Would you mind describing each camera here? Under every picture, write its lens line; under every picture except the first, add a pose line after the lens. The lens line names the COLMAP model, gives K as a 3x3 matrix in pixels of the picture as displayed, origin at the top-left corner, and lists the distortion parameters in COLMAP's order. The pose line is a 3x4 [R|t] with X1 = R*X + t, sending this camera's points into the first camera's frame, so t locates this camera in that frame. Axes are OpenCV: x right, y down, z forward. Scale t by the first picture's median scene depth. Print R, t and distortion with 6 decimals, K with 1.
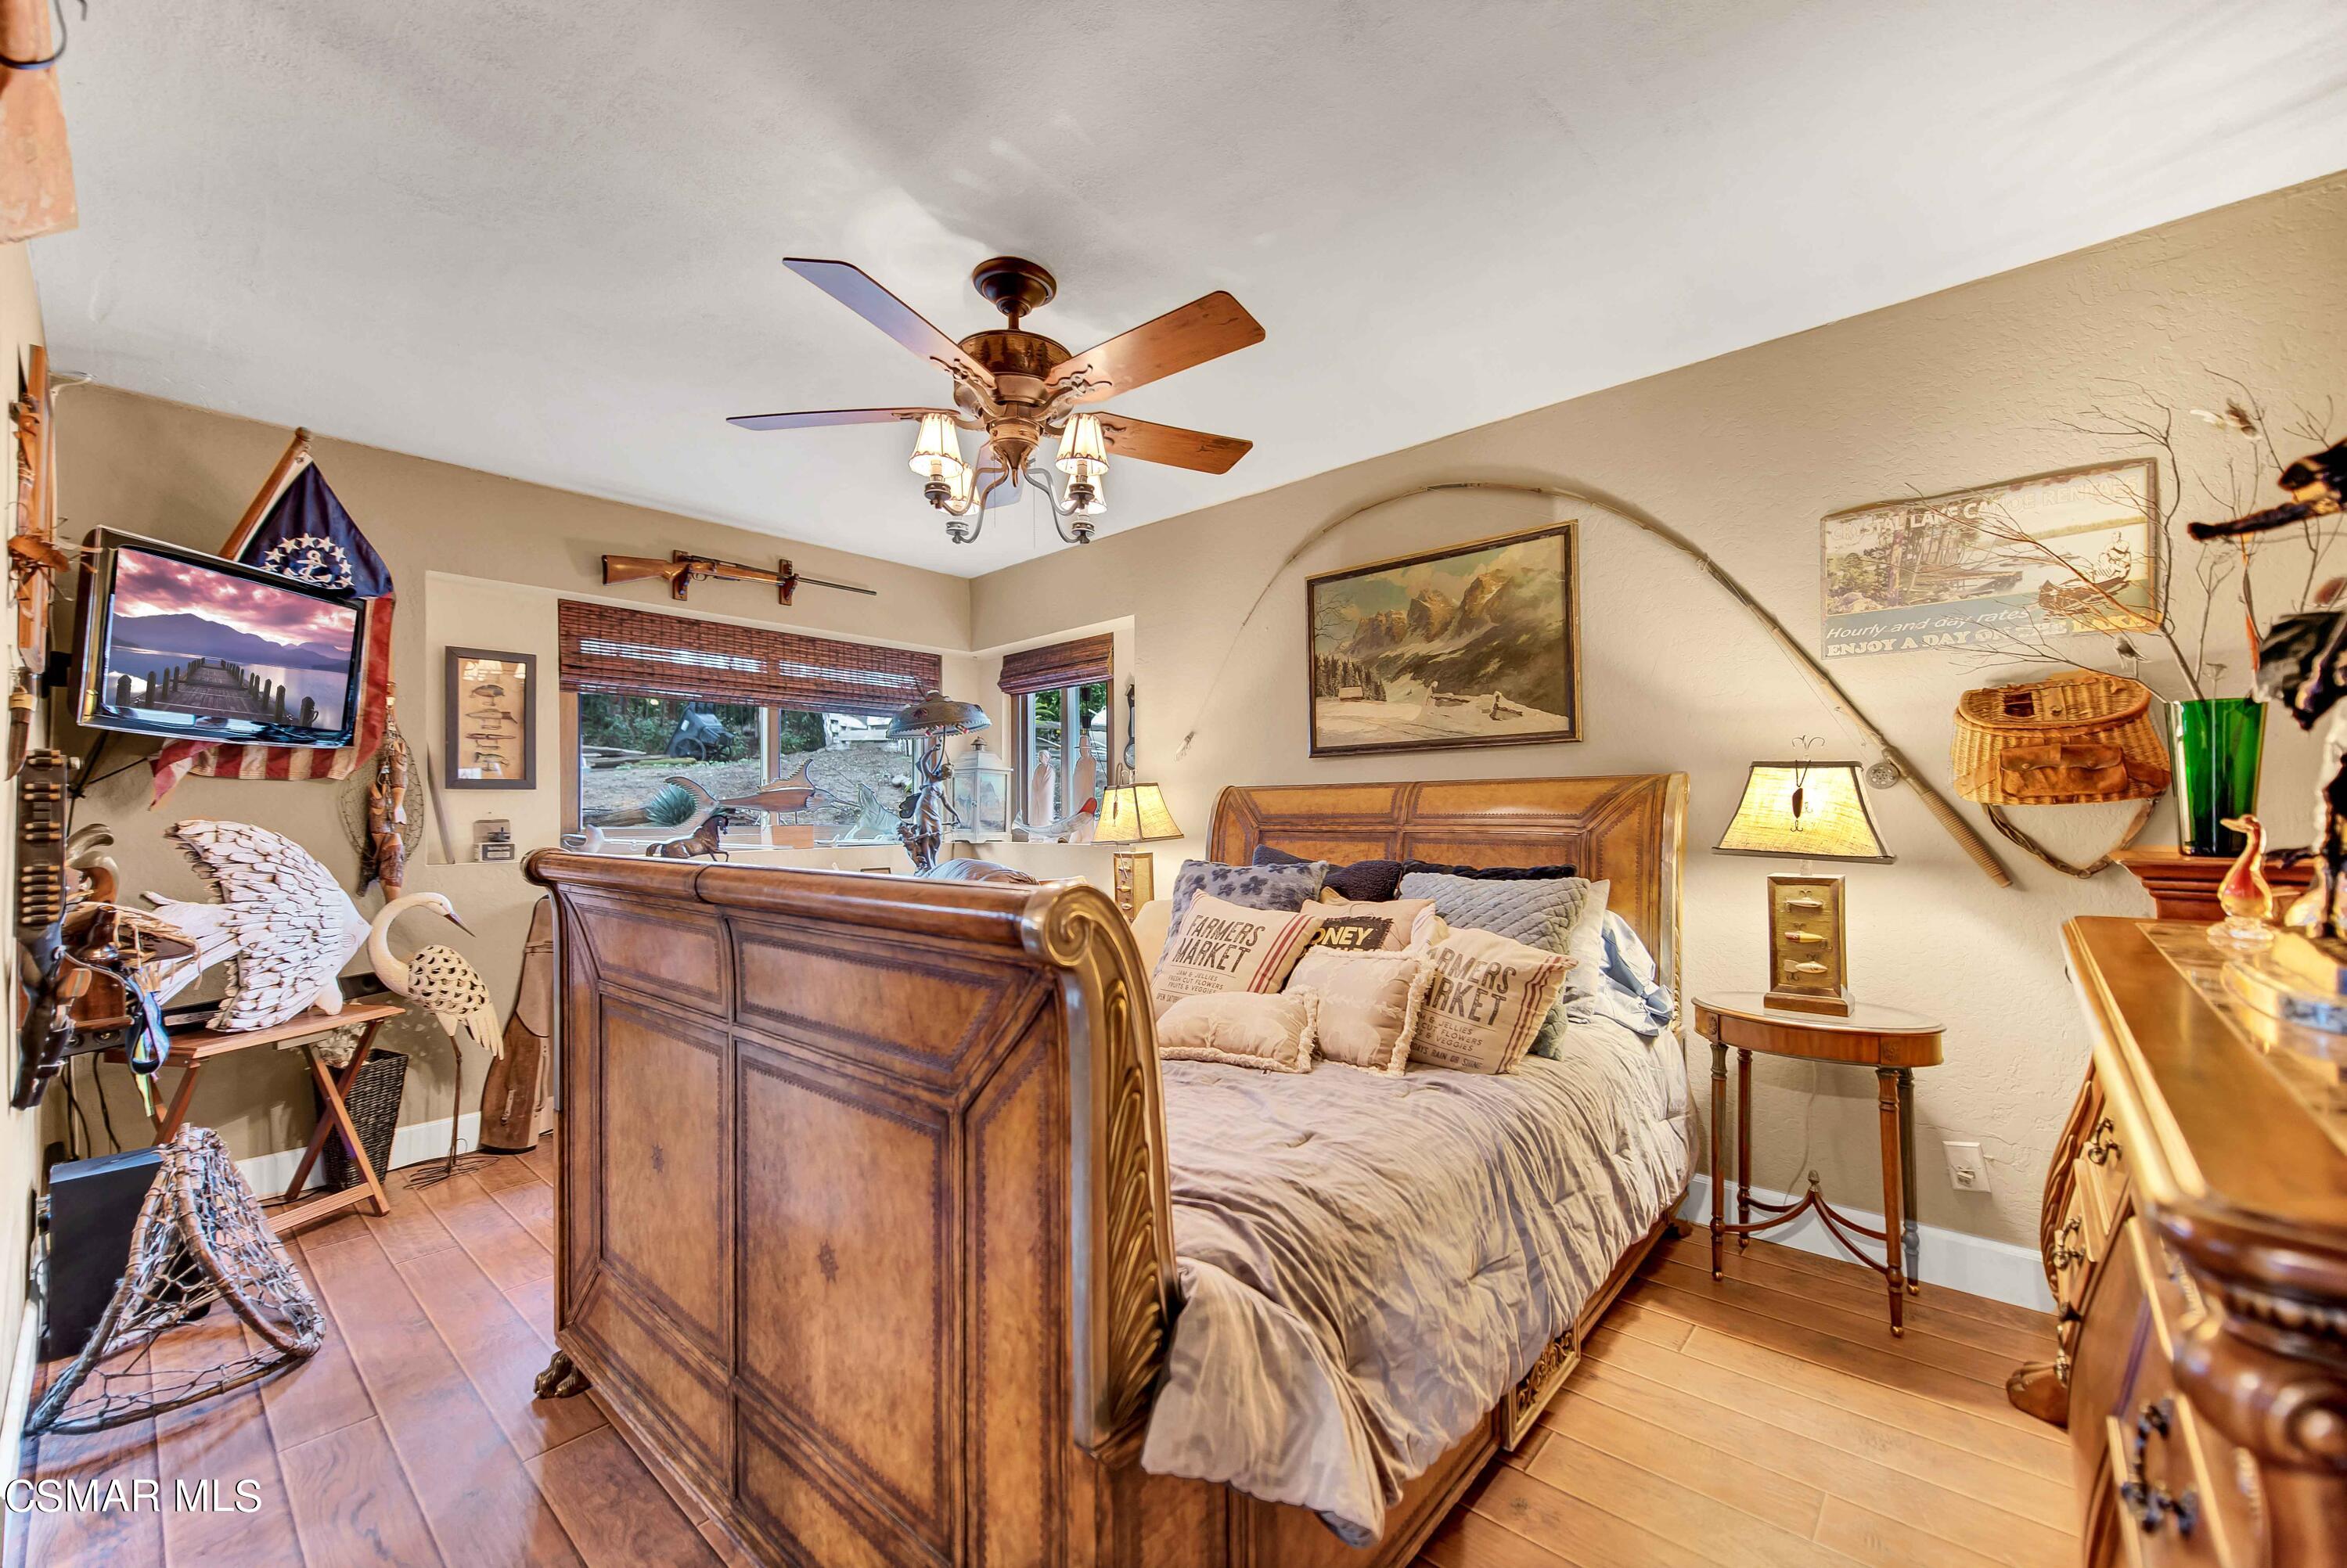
lens RADIAL K [[930.1, 0, 1171.6], [0, 930.1, 800.1], [0, 0, 1]] dist [0.007289, -0.000253]
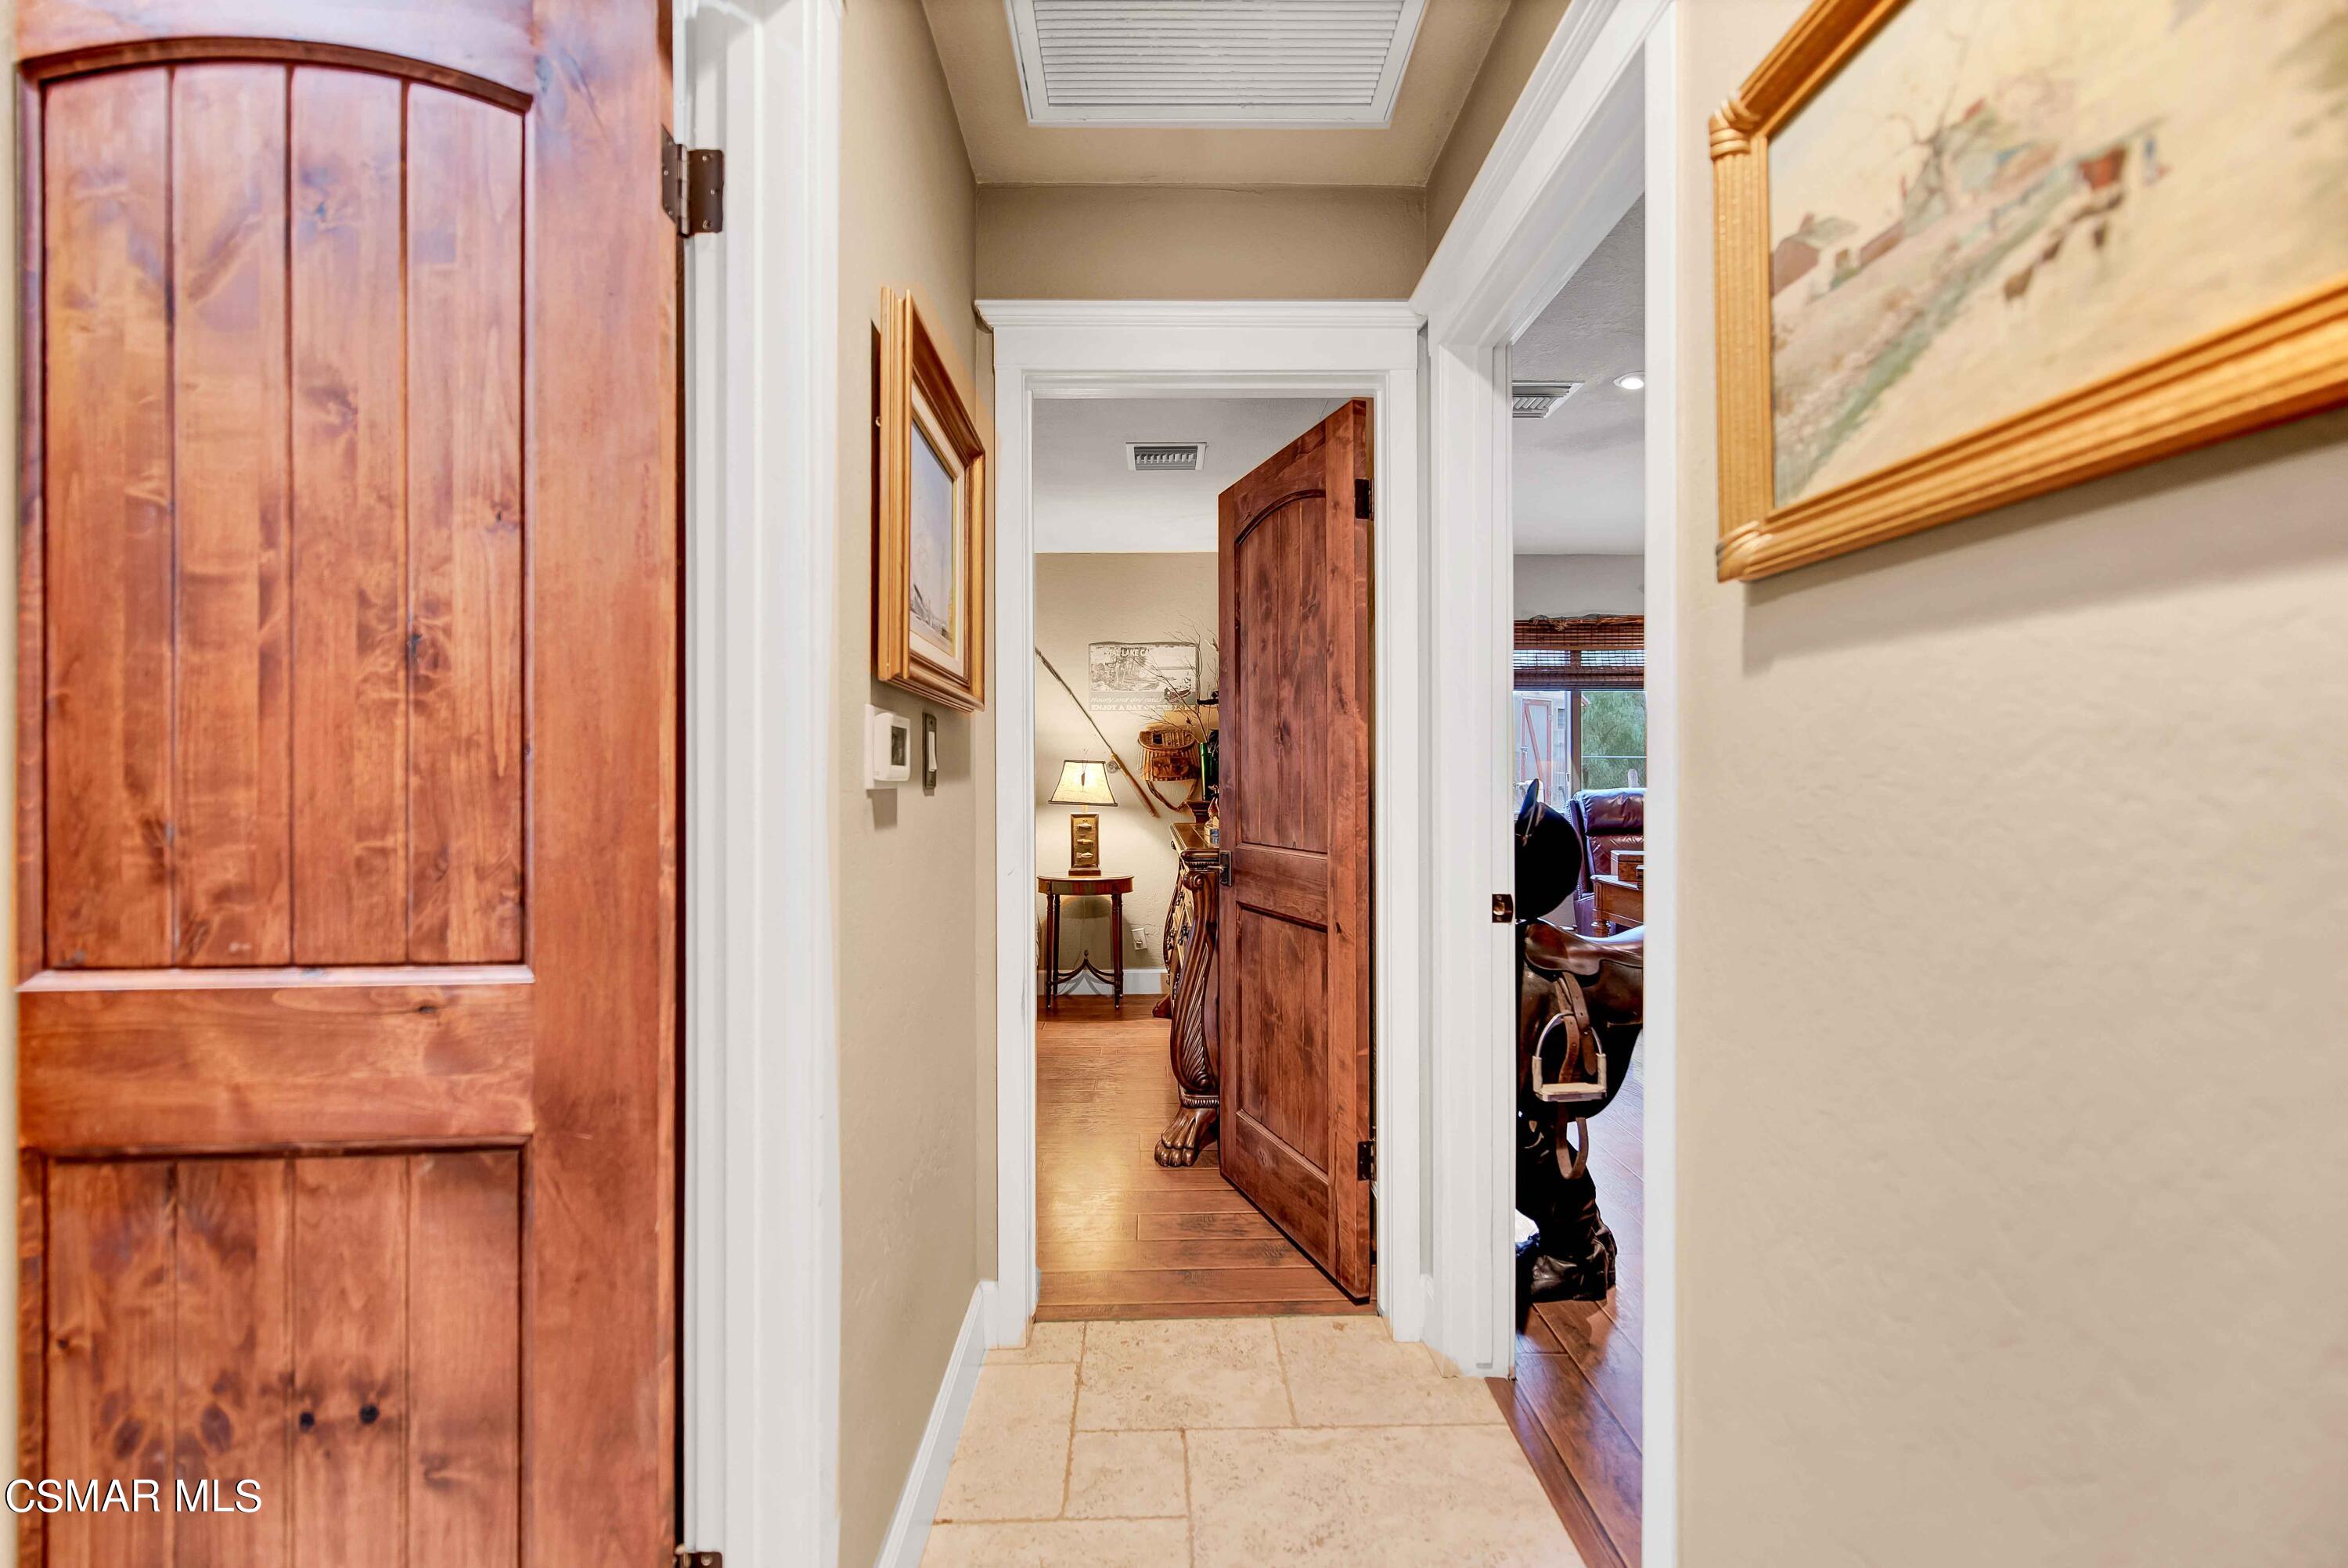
lens RADIAL K [[930.5, 0, 1176.3], [0, 930.5, 783.3], [0, 0, 1]] dist [0.007289, -0.000253]
pose [[0.740636, 0.005176, 0.671886, -0.637878], [-0.003142, 0.999986, -0.004240, 0.020134], [-0.671899, 0.001029, 0.740642, -0.771442]]
